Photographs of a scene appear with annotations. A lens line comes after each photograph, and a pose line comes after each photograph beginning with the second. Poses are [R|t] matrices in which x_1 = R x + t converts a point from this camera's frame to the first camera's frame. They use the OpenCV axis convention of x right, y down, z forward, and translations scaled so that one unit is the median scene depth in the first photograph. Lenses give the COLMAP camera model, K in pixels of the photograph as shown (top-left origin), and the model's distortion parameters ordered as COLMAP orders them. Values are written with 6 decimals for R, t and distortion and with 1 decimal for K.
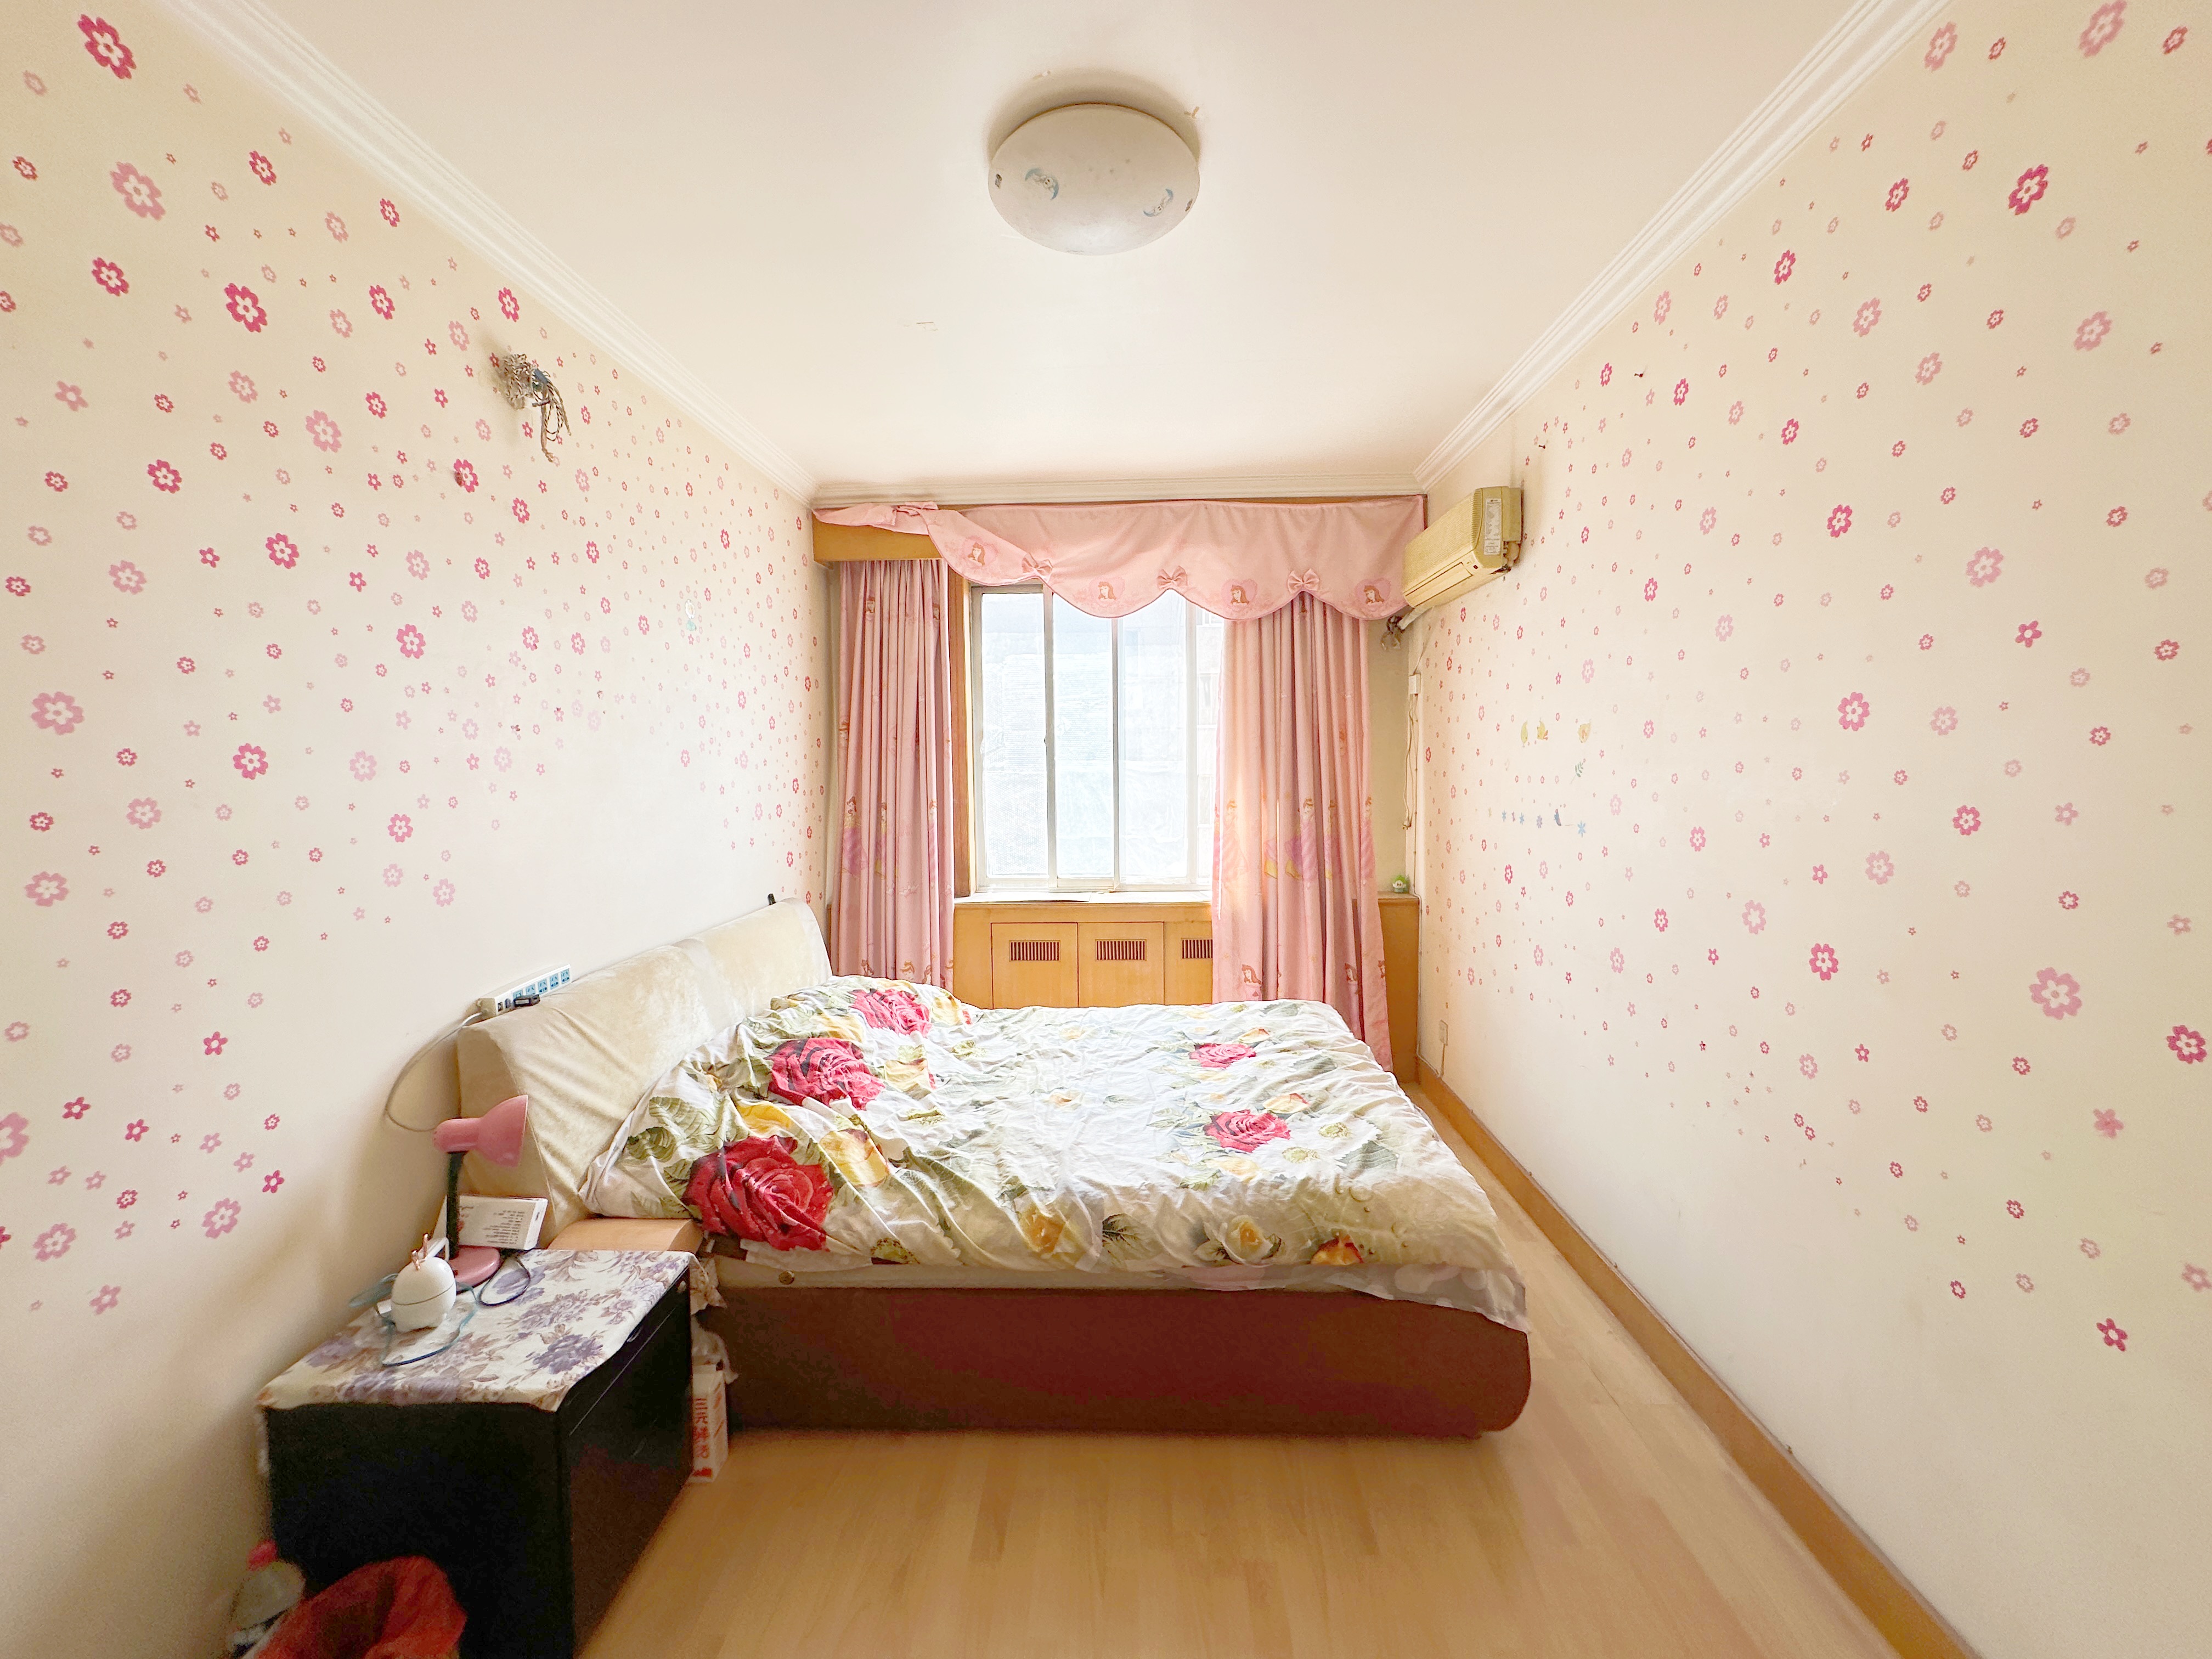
lens RADIAL K [[887.9, 0, 1108.5], [0, 887.9, 824.2], [0, 0, 1]] dist [-0.000479, 0.000006]
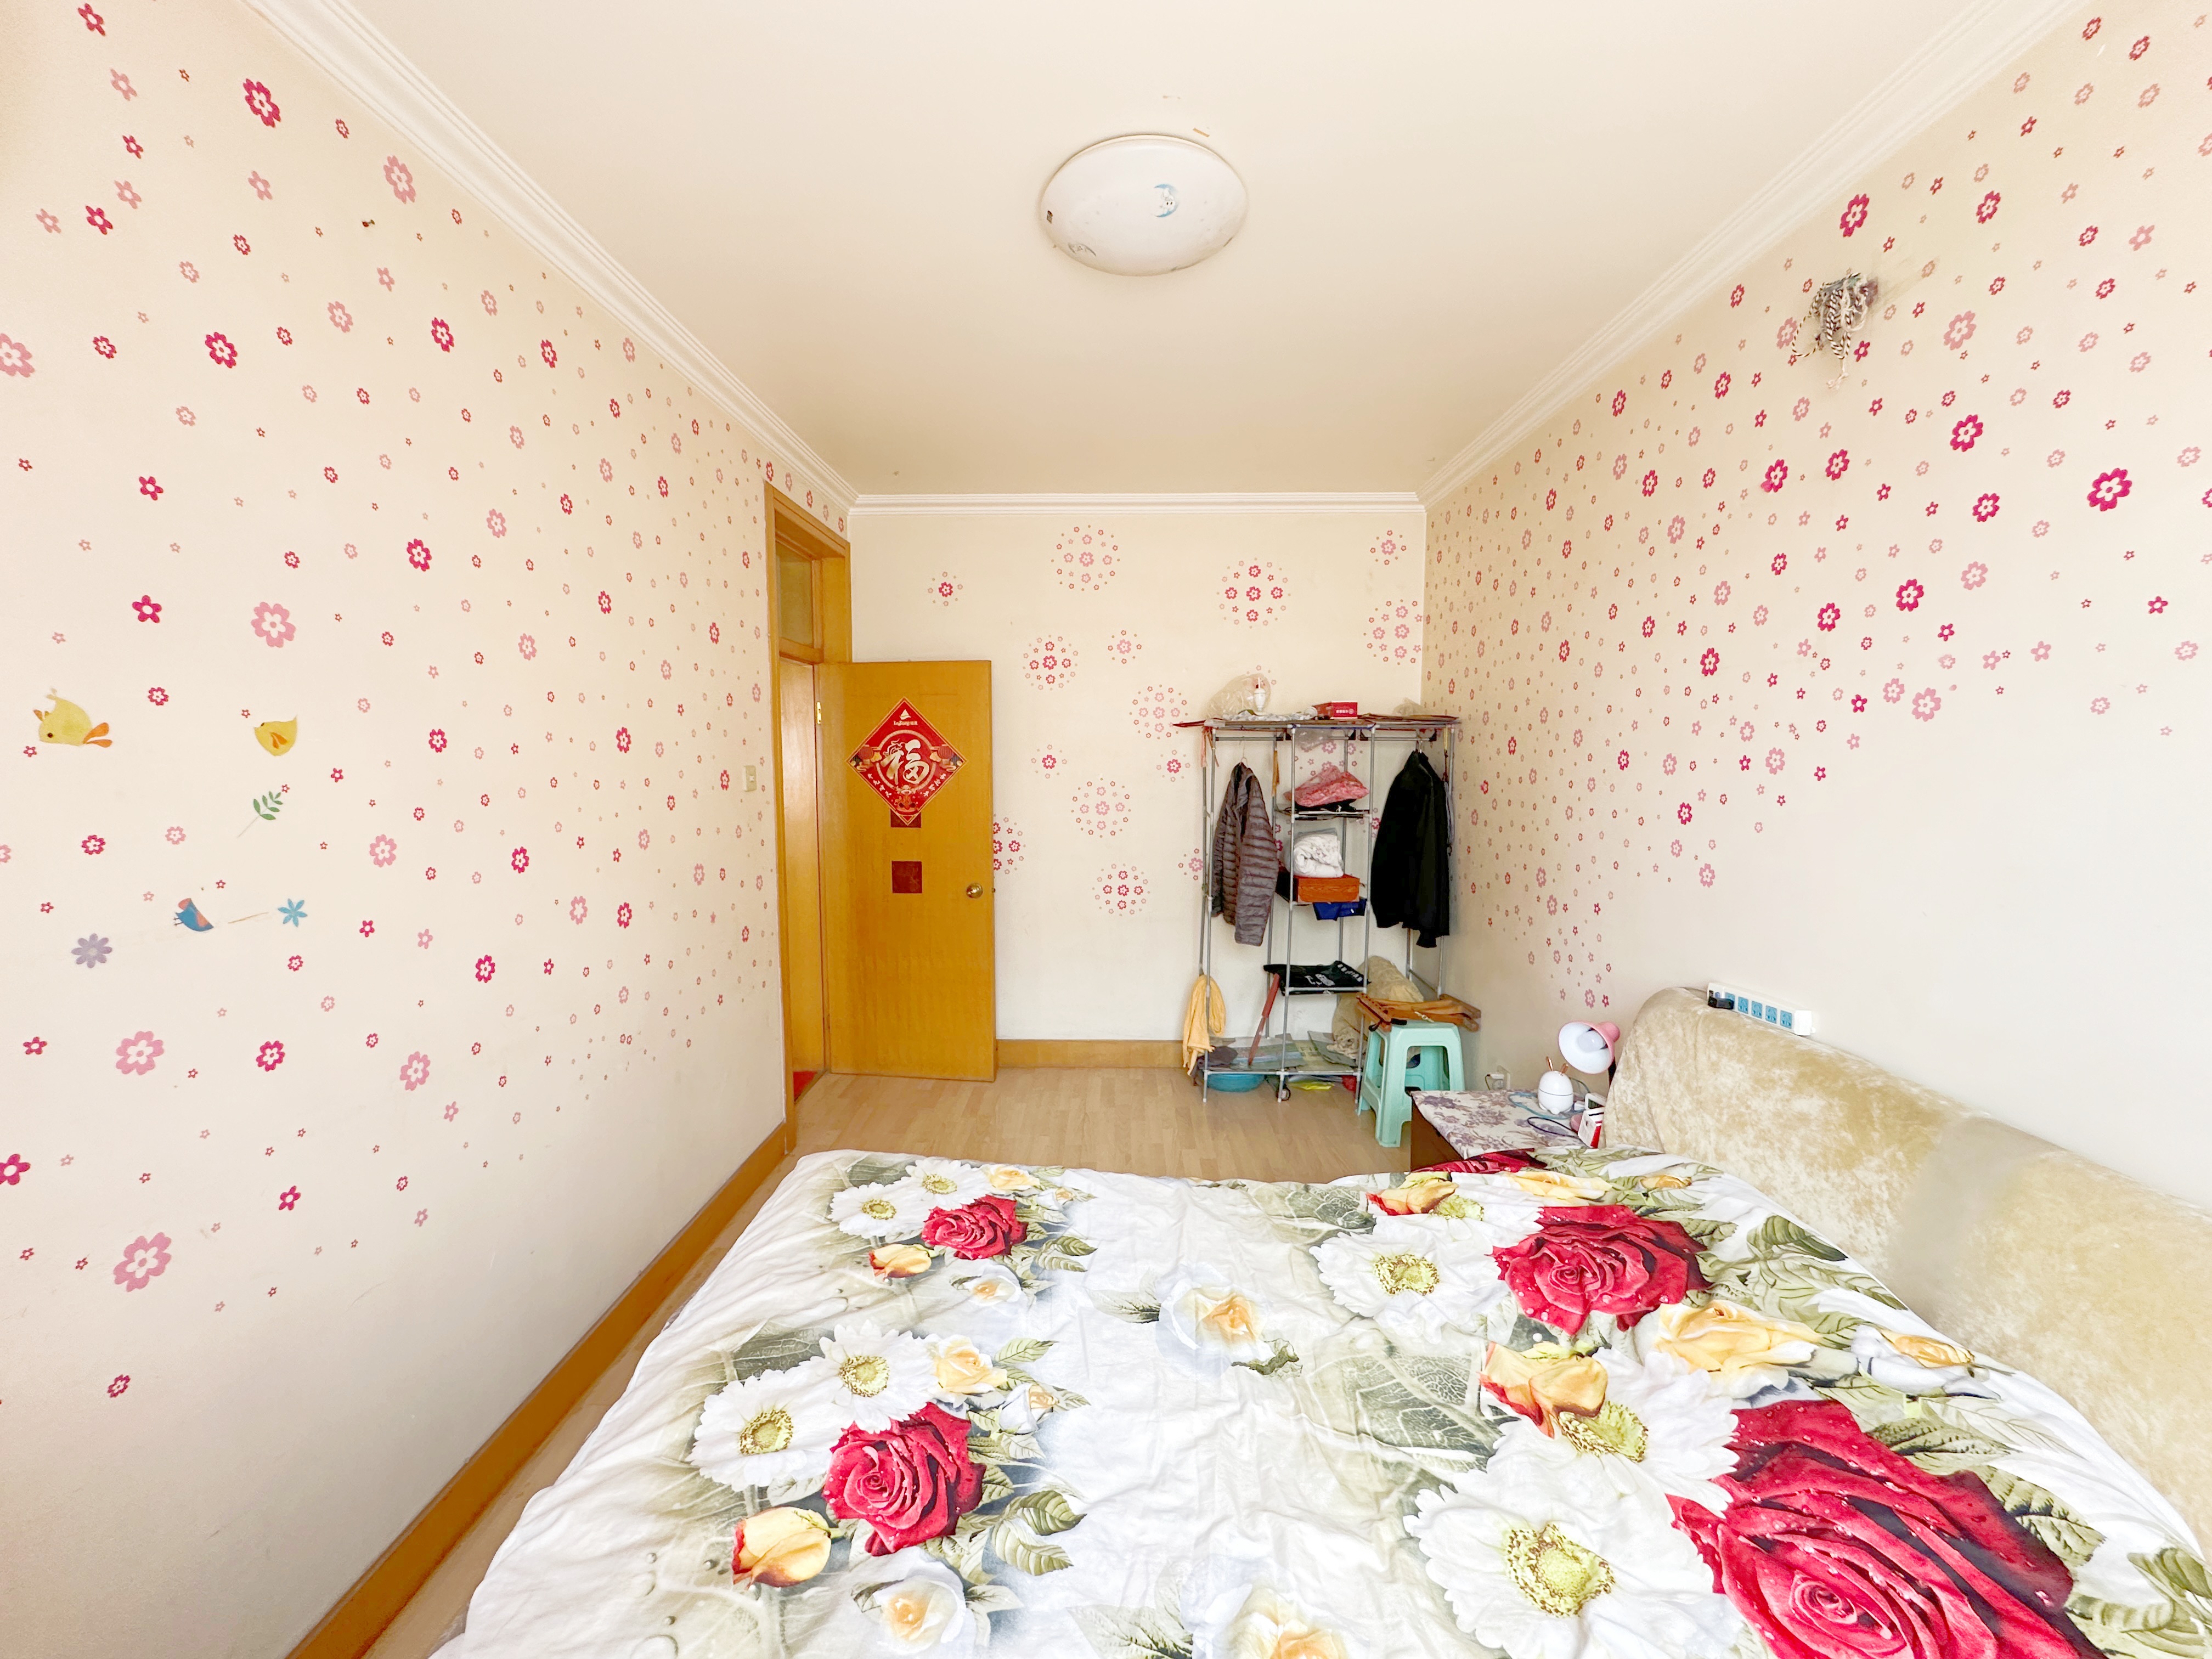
lens RADIAL K [[887.9, 0, 1108.1], [0, 887.9, 831.0], [0, 0, 1]] dist [-0.000479, 0.000006]
pose [[-0.999702, 0.013973, -0.020021, 0.050792], [0.010560, 0.986827, 0.161435, -0.160855], [0.022013, 0.161175, -0.986680, 1.942216]]
